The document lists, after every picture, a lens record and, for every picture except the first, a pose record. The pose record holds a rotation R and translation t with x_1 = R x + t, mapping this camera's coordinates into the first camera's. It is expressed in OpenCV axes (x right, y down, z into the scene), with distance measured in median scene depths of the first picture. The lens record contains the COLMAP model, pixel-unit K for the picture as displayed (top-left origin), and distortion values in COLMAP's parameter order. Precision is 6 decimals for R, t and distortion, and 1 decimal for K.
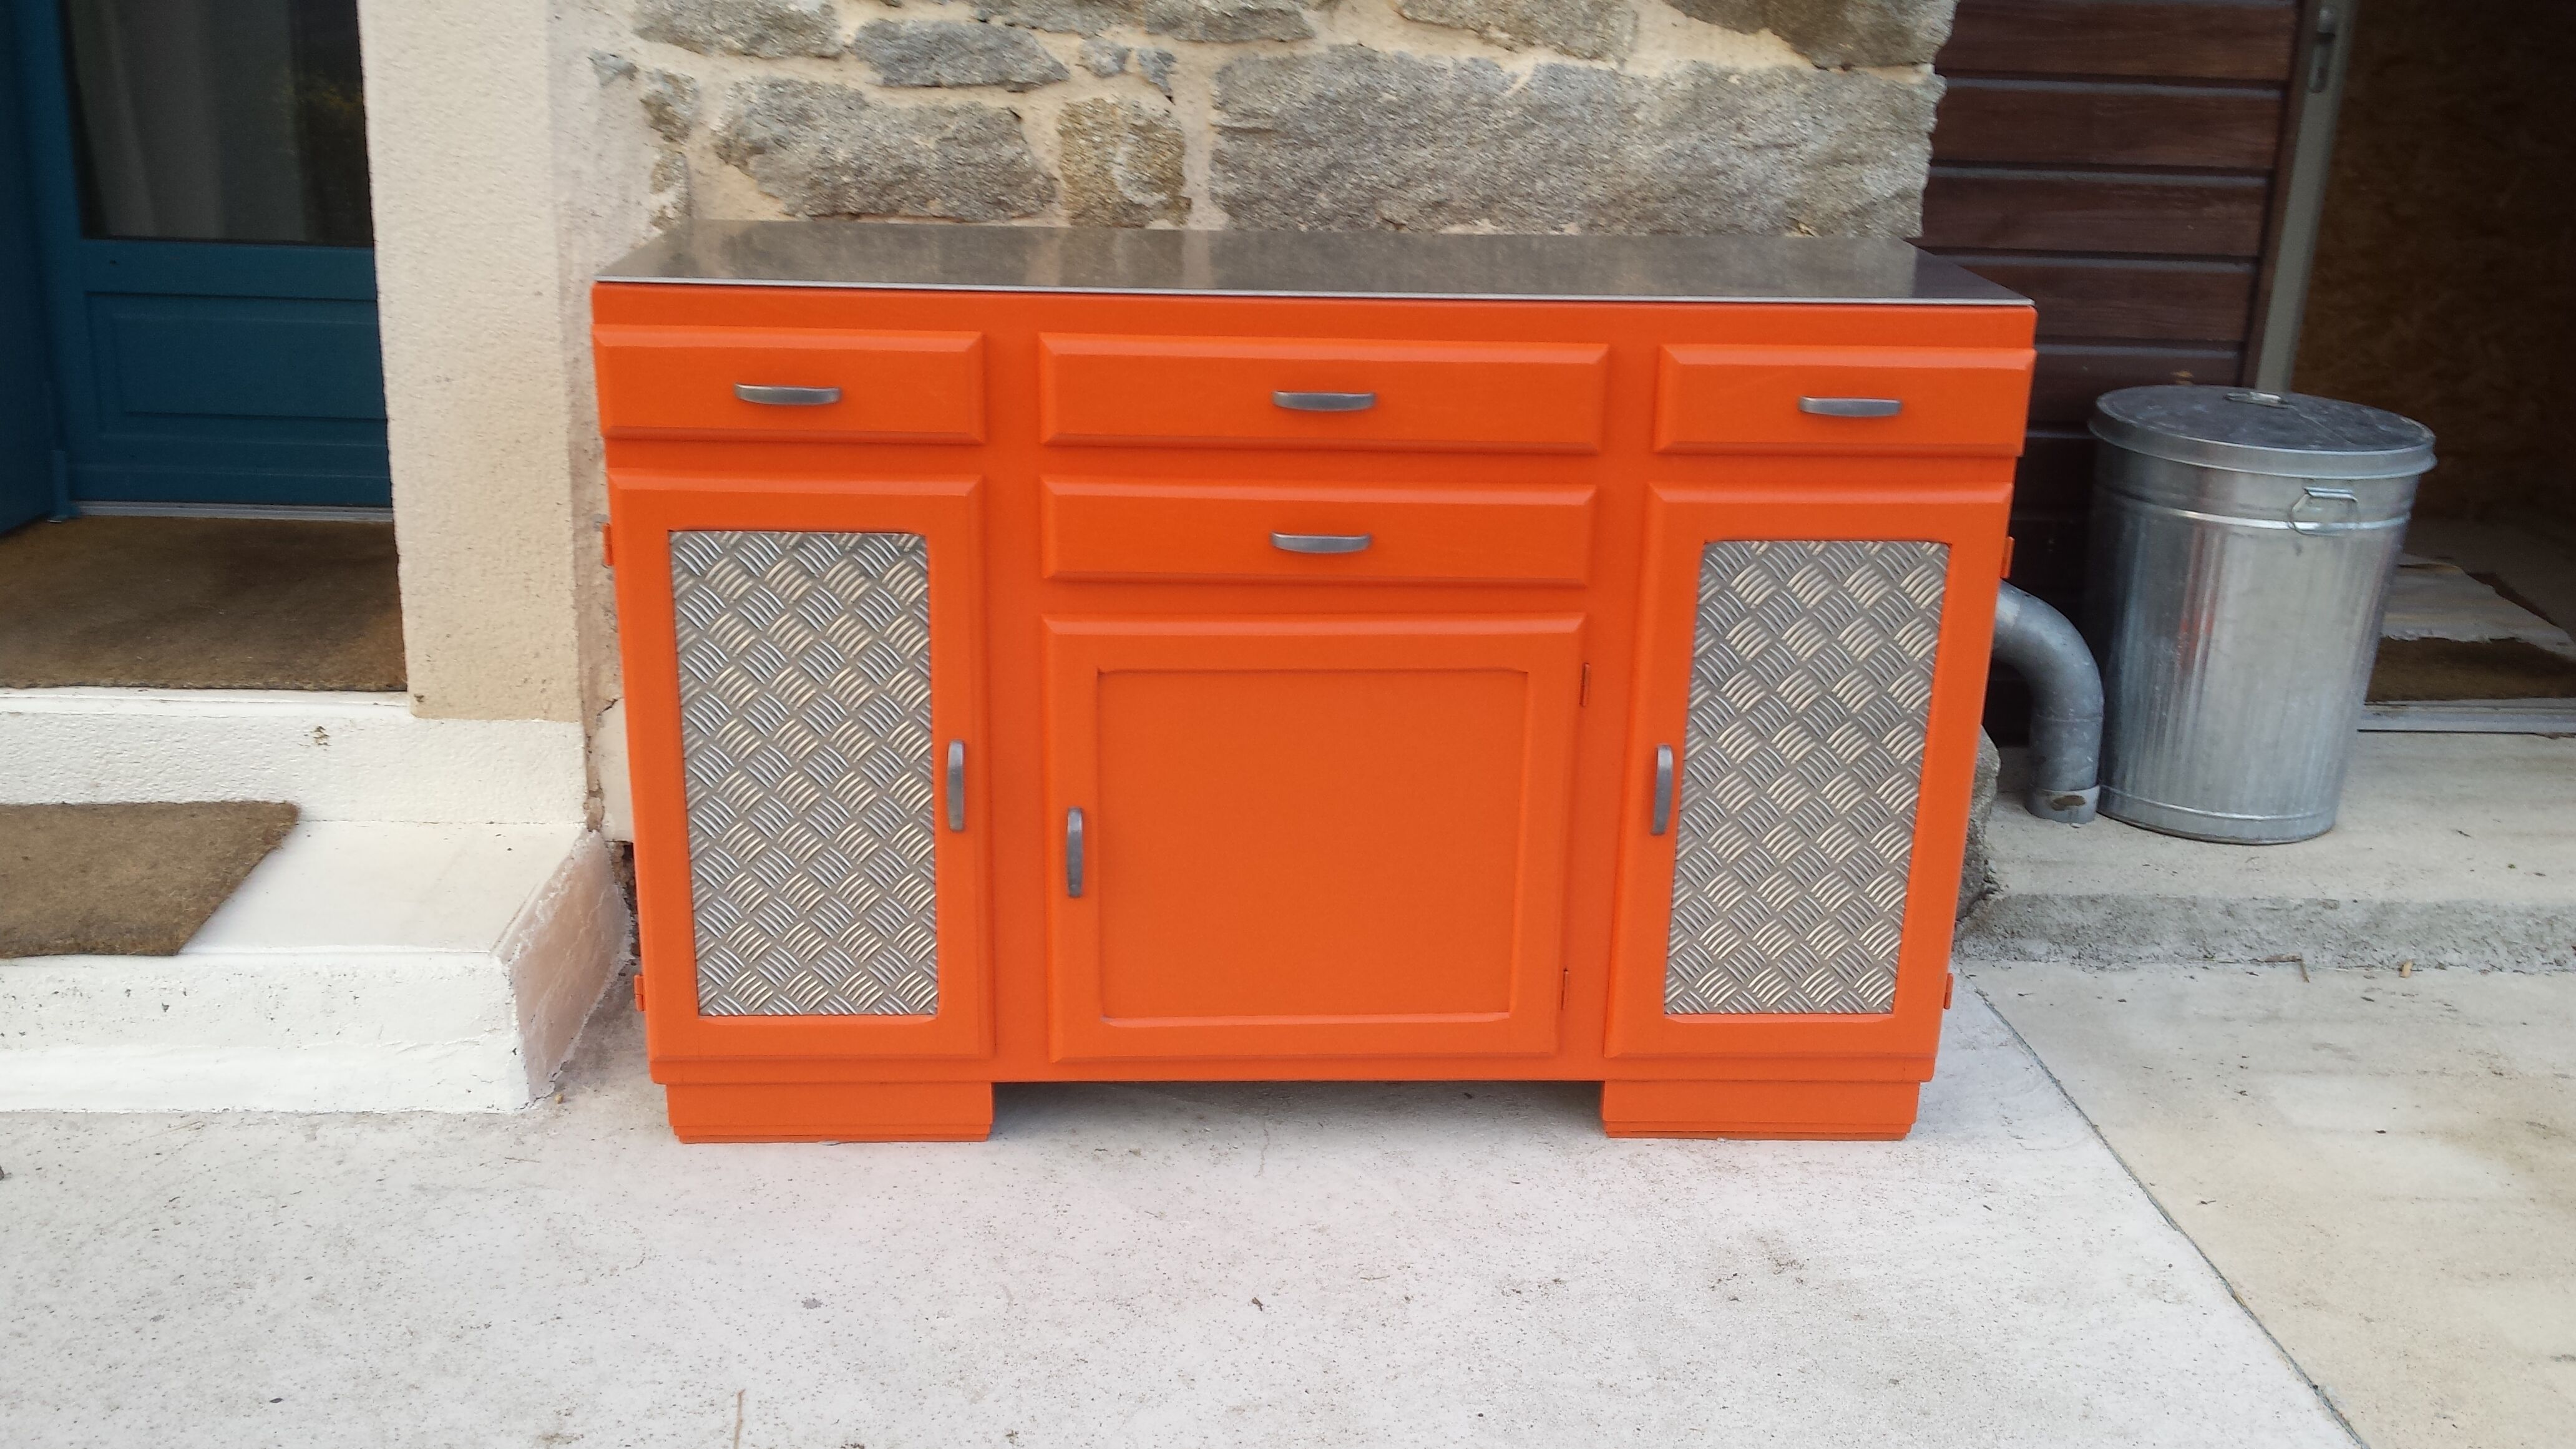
lens RADIAL K [[2288.8, 0, 1290.3], [0, 2288.8, 725.4], [0, 0, 1]] dist [0.009326, -0.017825]
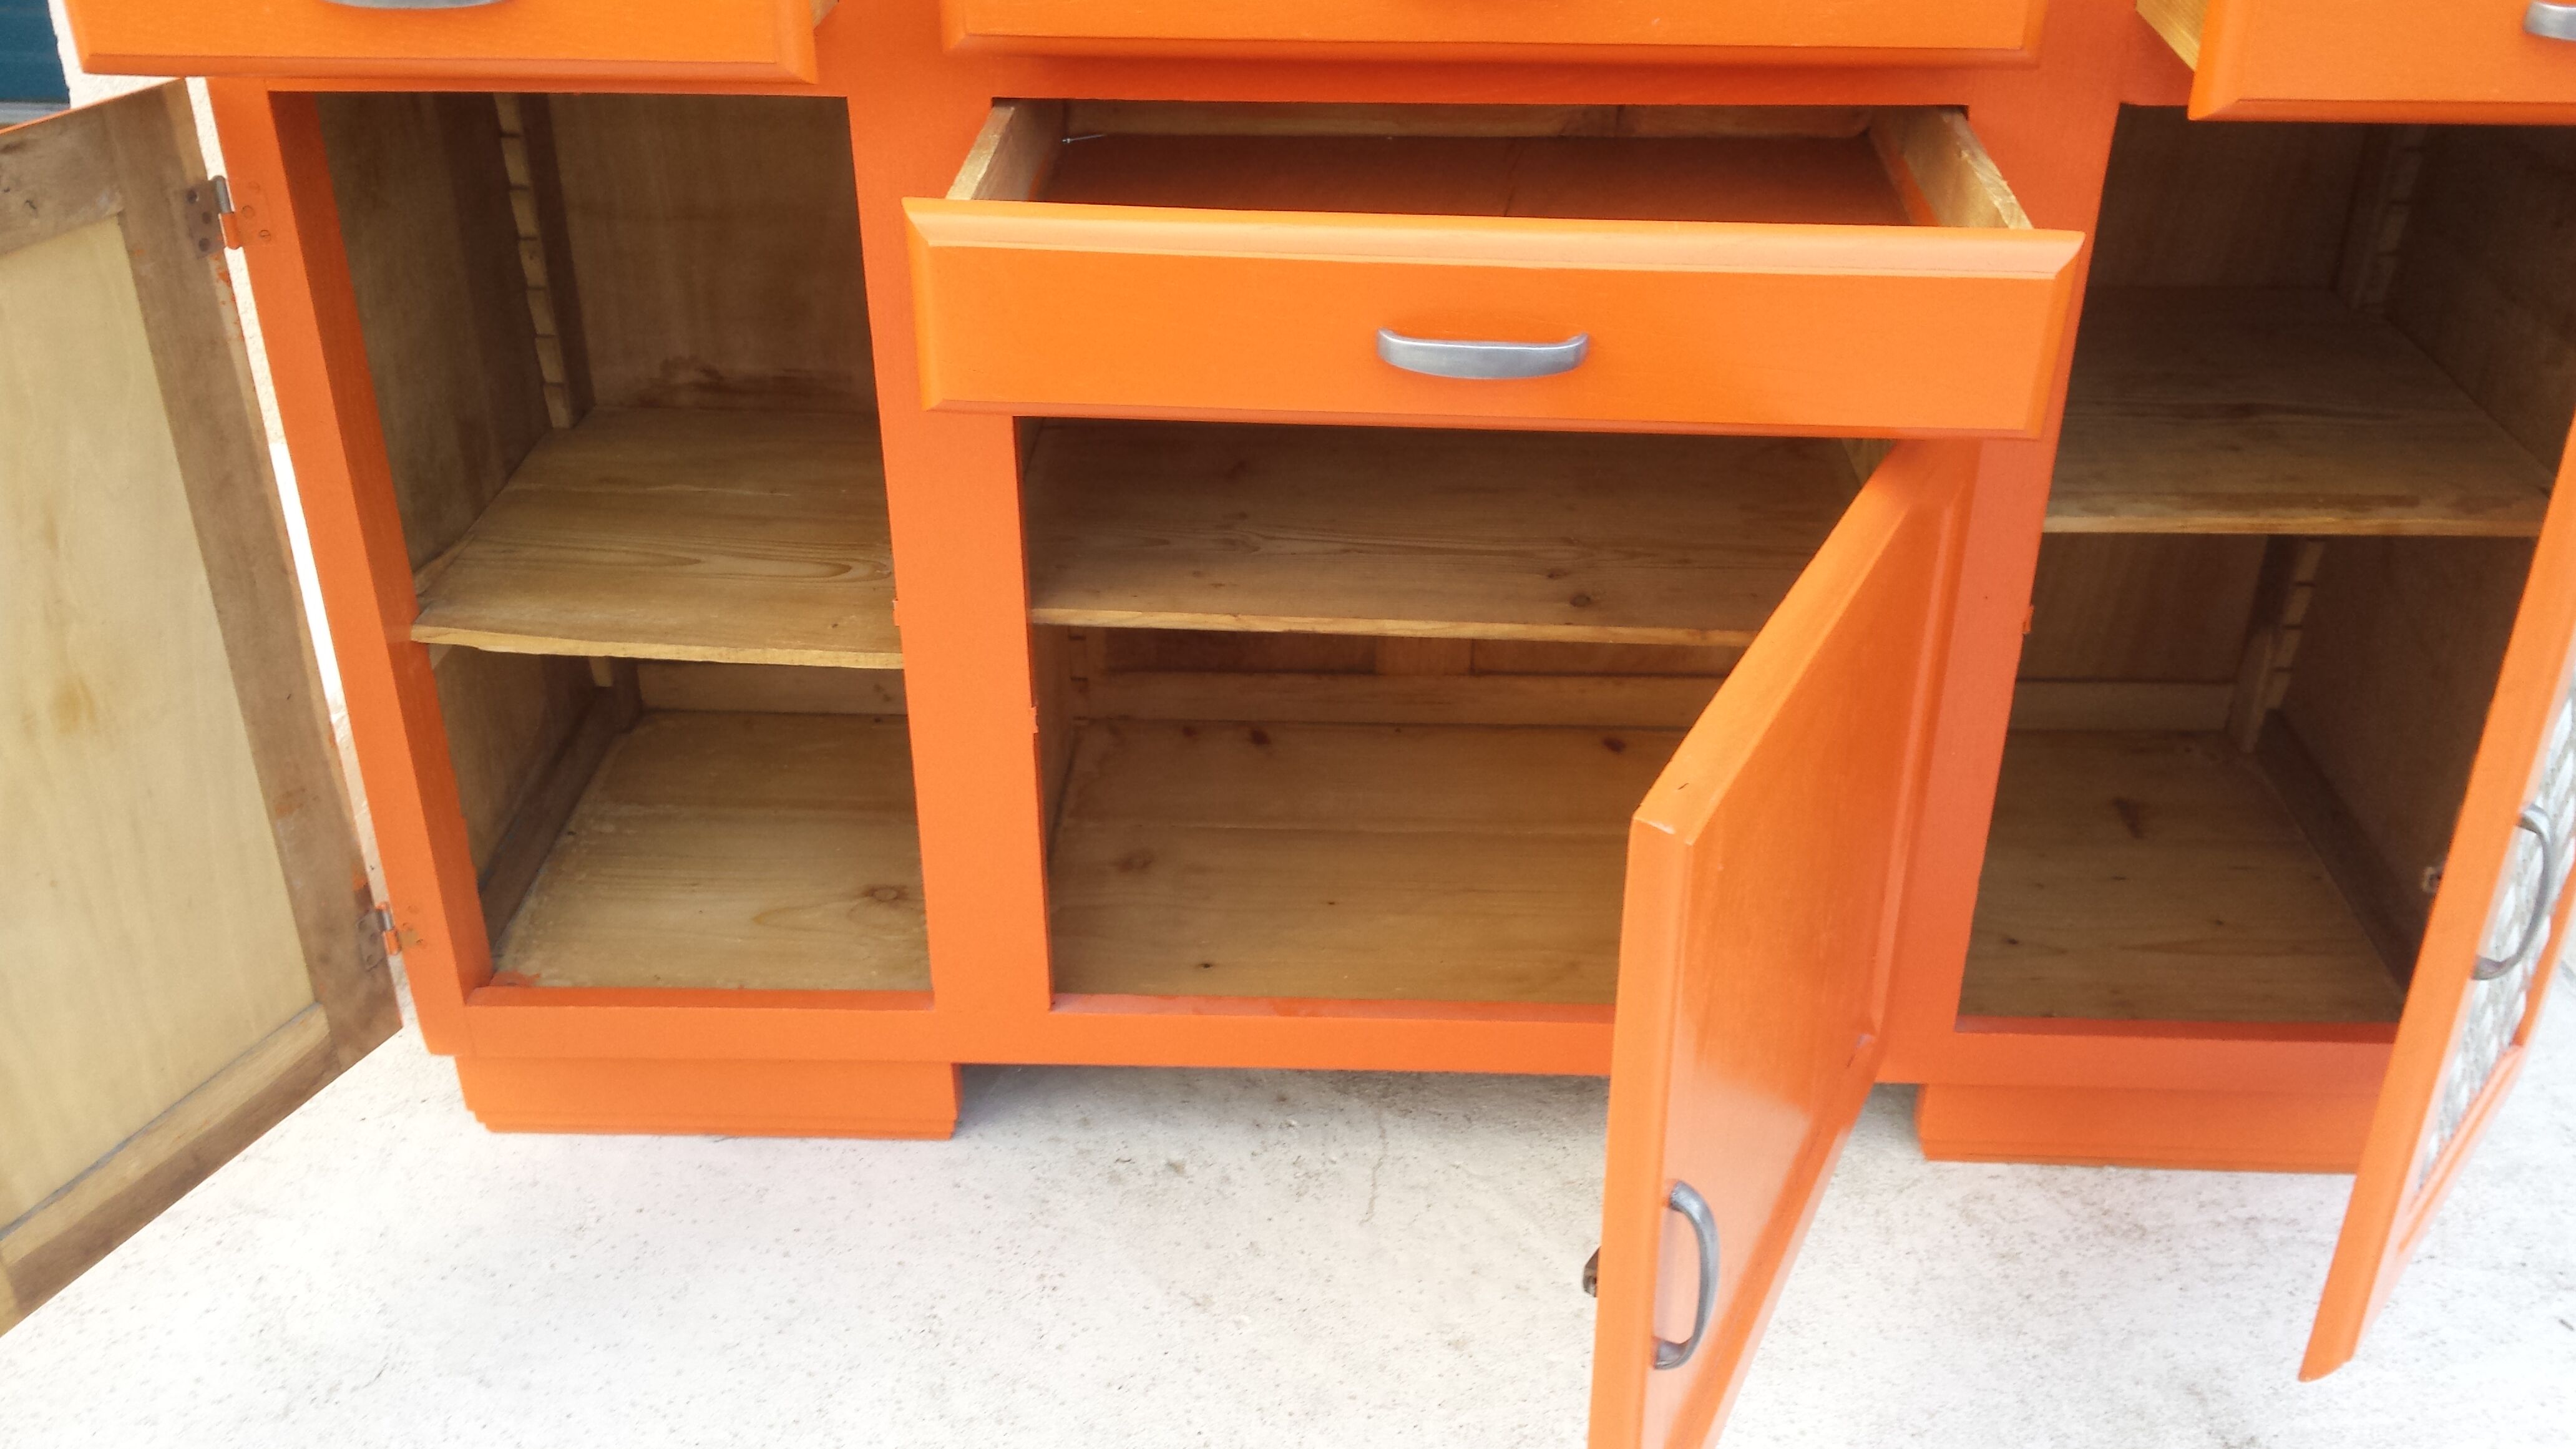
lens RADIAL K [[2288.8, 0, 1283.9], [0, 2288.8, 724.2], [0, 0, 1]] dist [0.009326, -0.017825]
pose [[0.996118, 0.019045, -0.085949, 0.015469], [-0.002277, 0.981565, 0.191117, -0.059472], [0.088004, -0.190179, 0.977797, 0.408349]]
